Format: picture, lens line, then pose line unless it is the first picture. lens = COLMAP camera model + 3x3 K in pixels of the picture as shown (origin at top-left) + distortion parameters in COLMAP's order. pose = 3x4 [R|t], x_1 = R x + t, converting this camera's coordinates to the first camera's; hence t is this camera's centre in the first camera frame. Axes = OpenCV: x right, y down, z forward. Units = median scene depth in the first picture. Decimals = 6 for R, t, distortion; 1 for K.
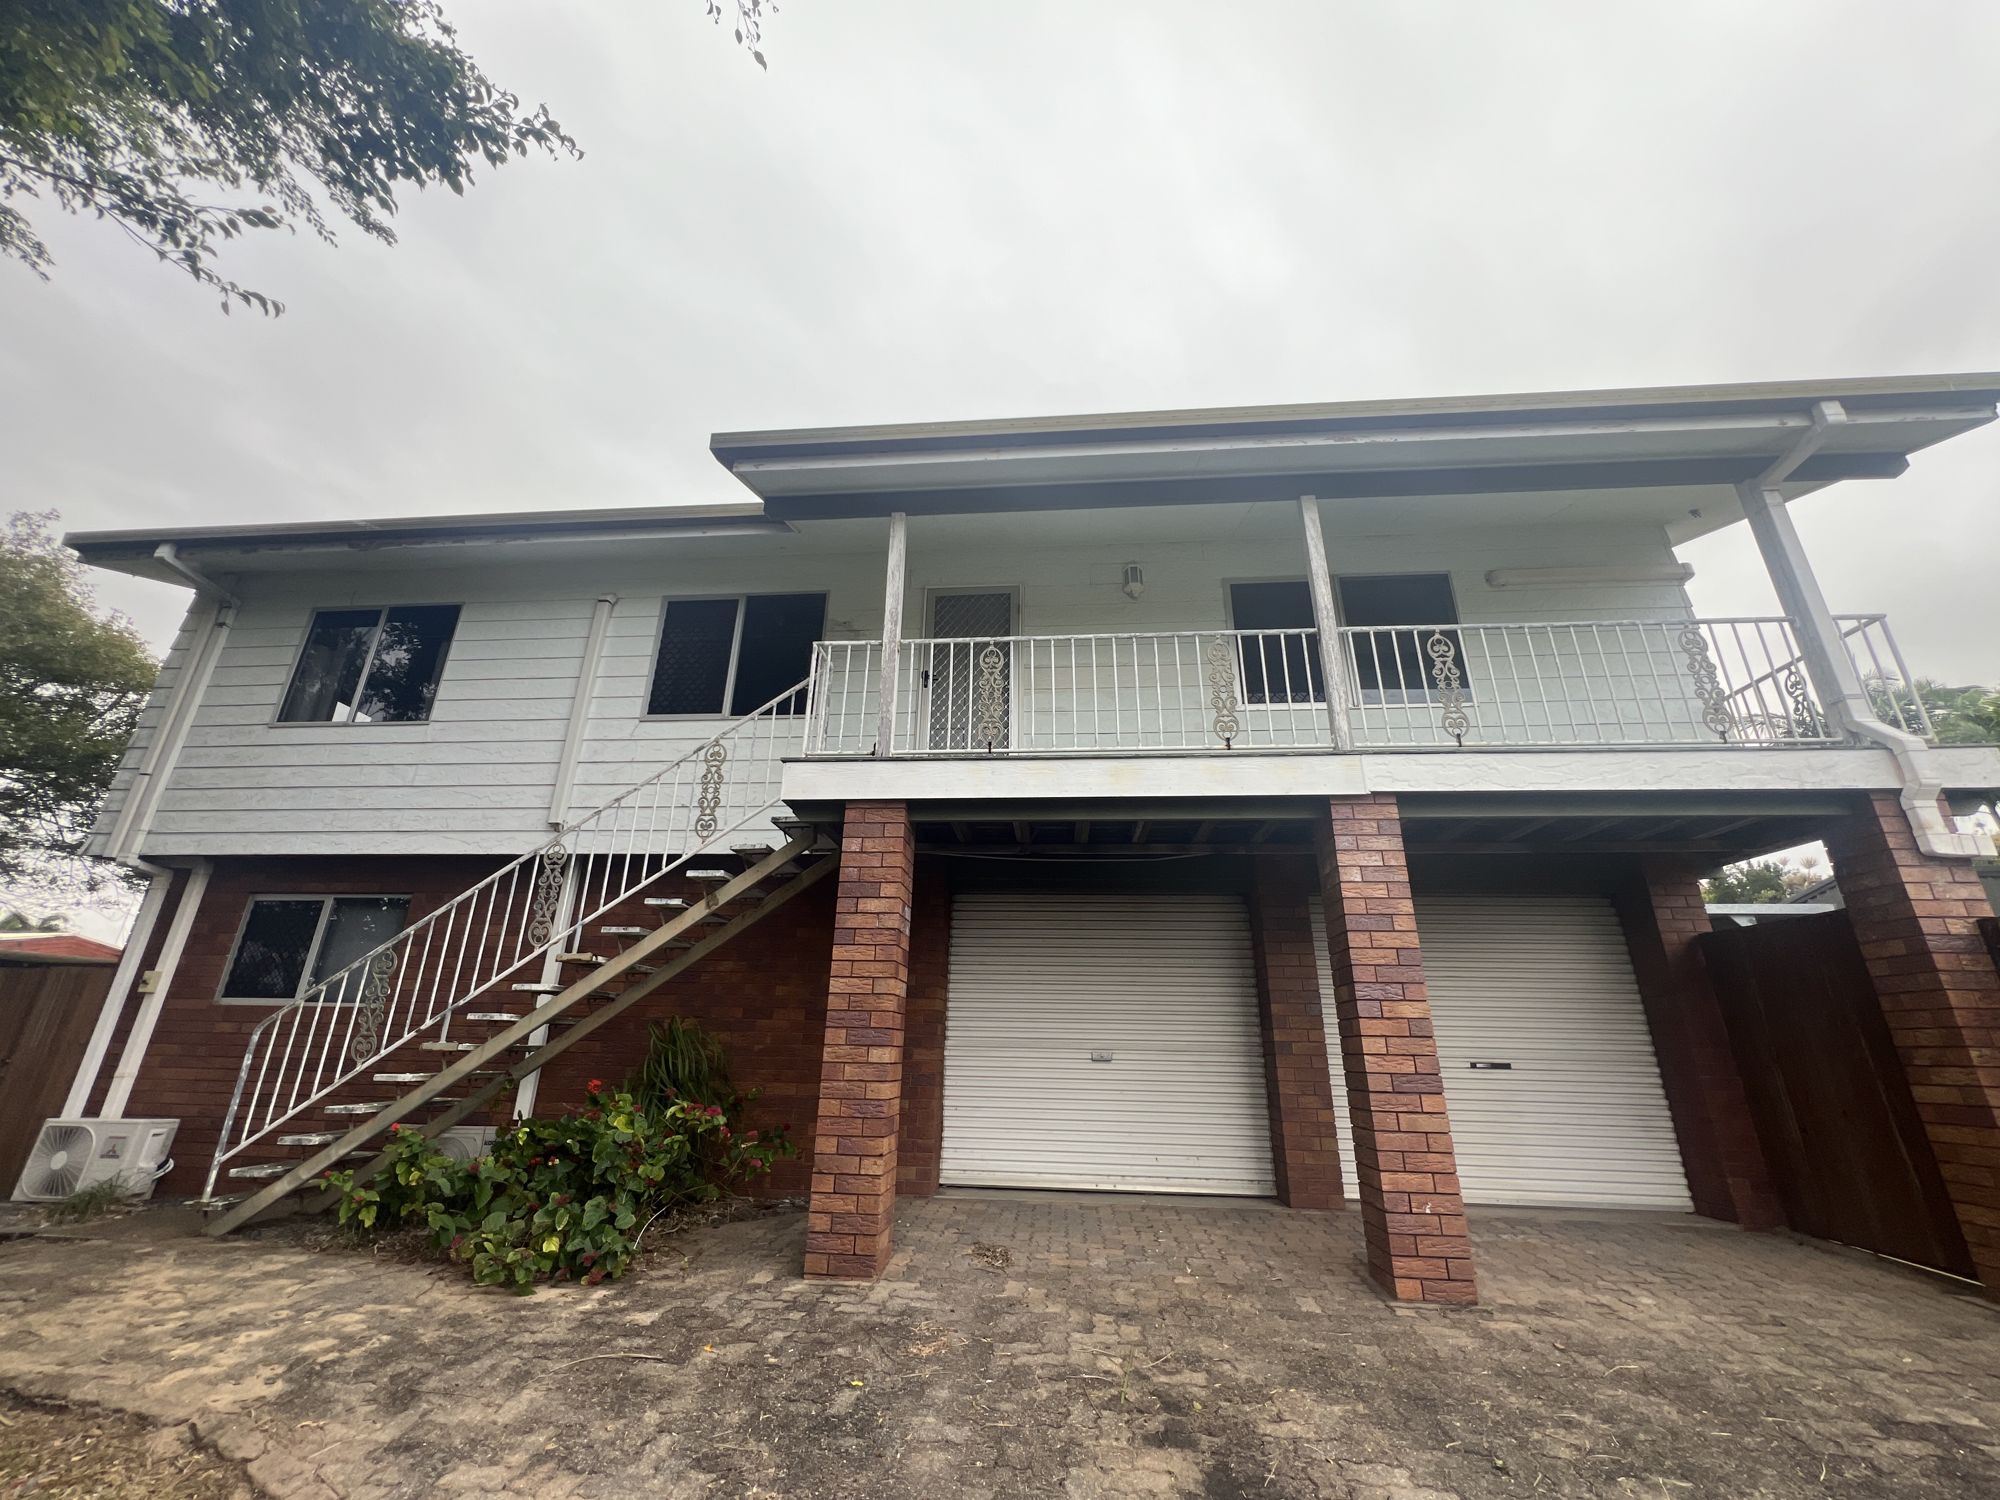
lens RADIAL K [[803.5, 0, 997.9], [0, 803.5, 746.6], [0, 0, 1]] dist [-0.001191, -0.000025]
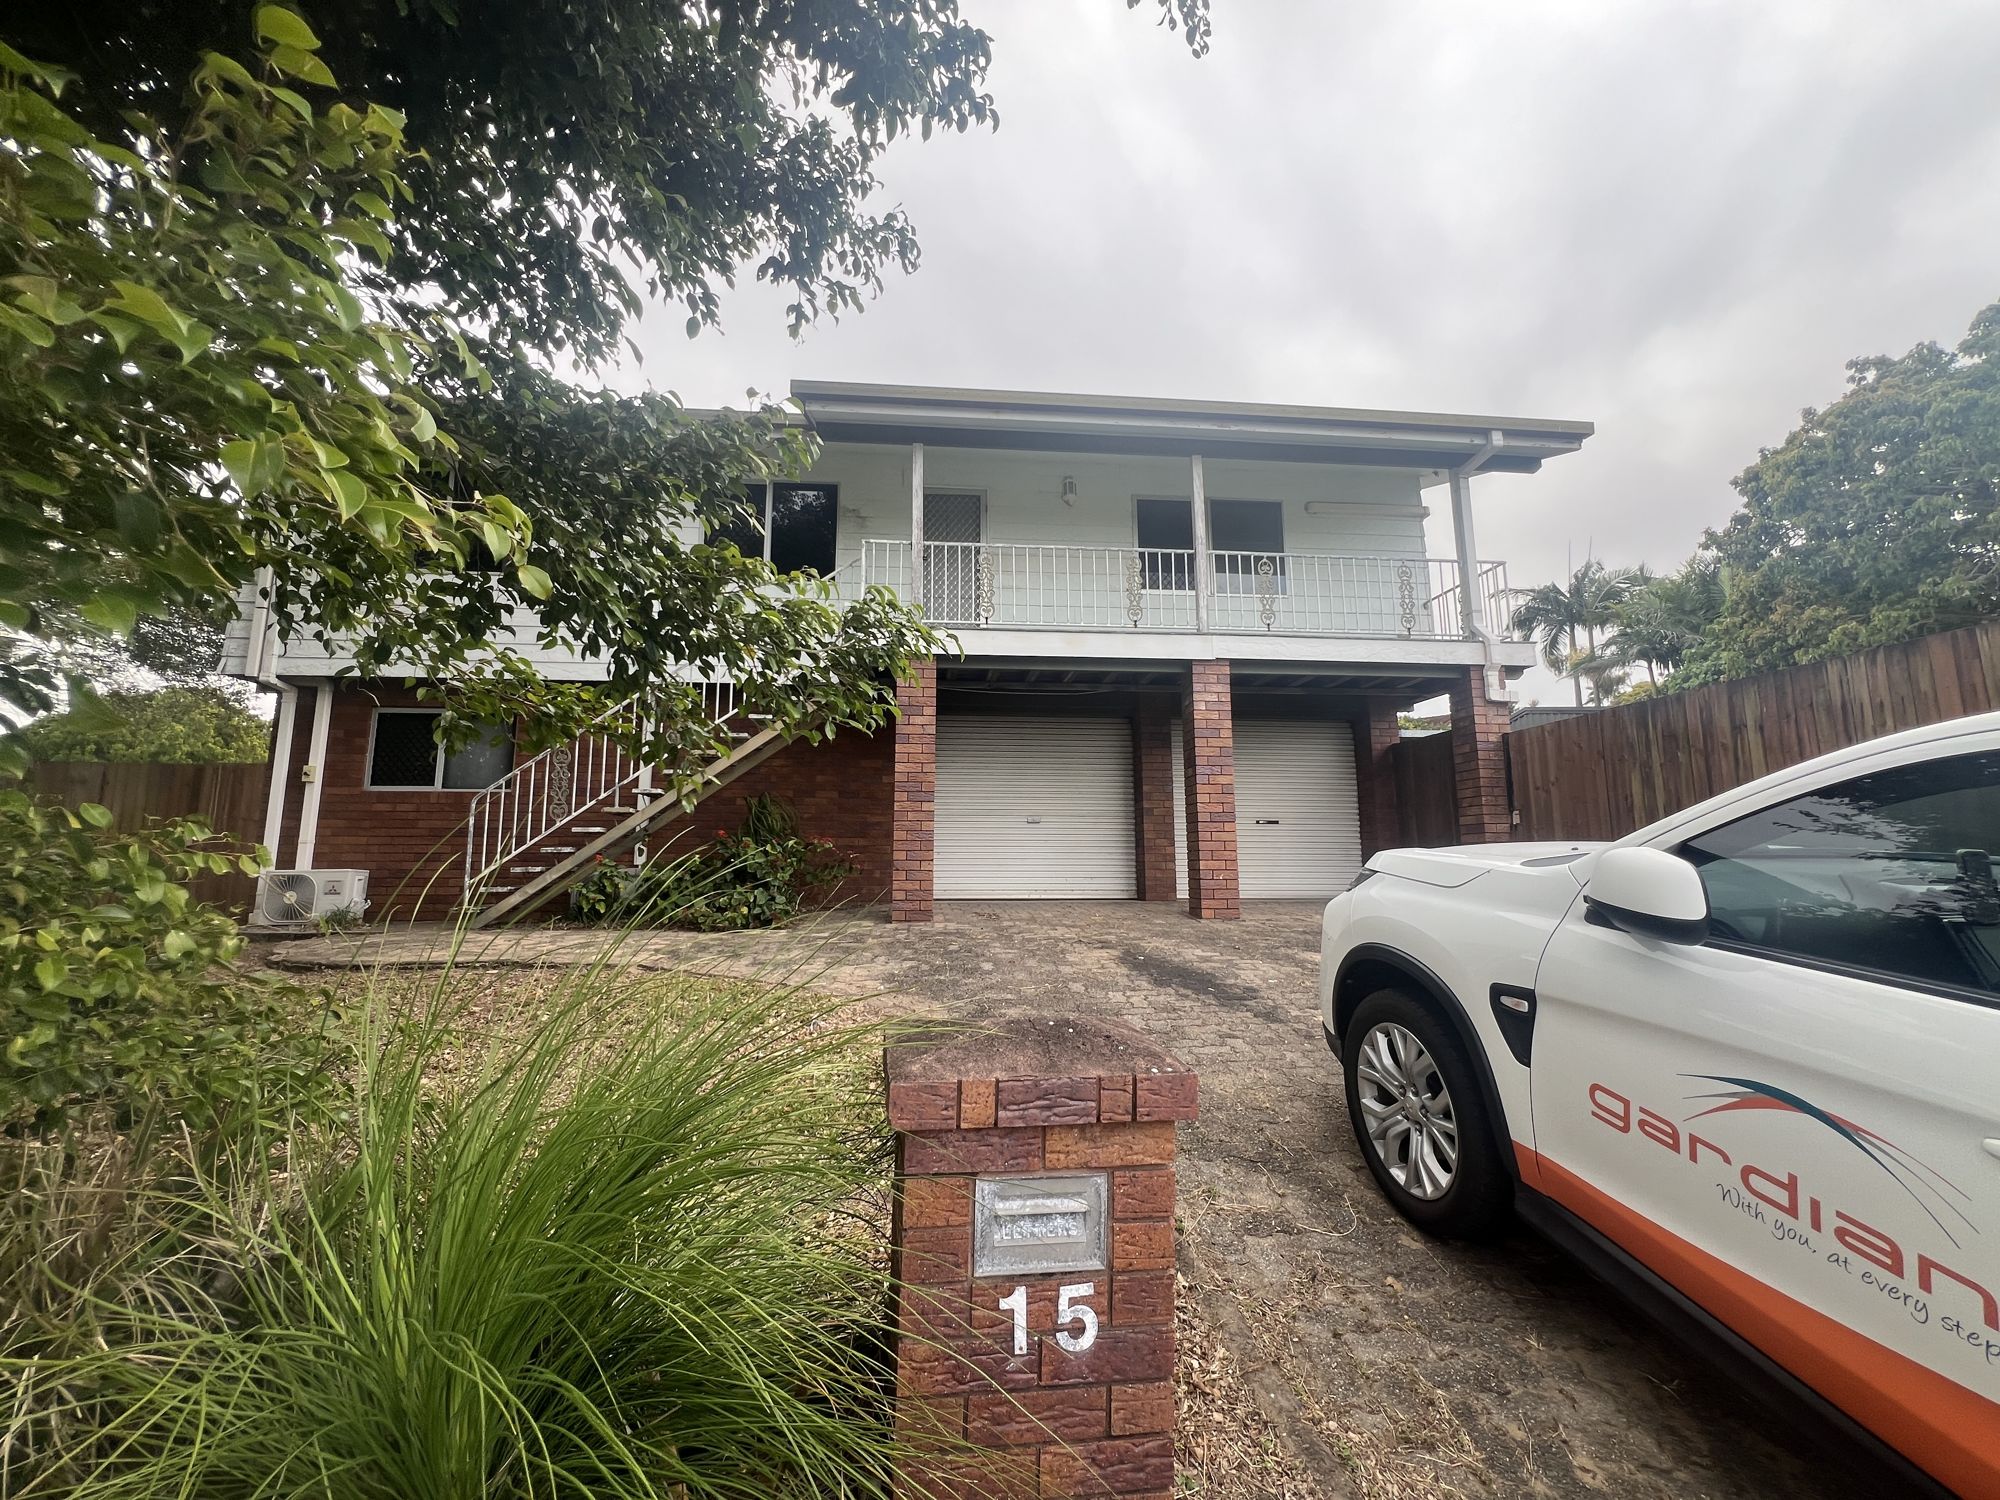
lens RADIAL K [[803.5, 0, 1000.5], [0, 803.5, 752.1], [0, 0, 1]] dist [-0.001191, -0.000025]
pose [[0.984438, 0.005524, 0.175643, -0.249526], [-0.044124, 0.975255, 0.216633, -0.086478], [-0.170101, -0.221012, 0.960323, -0.530844]]
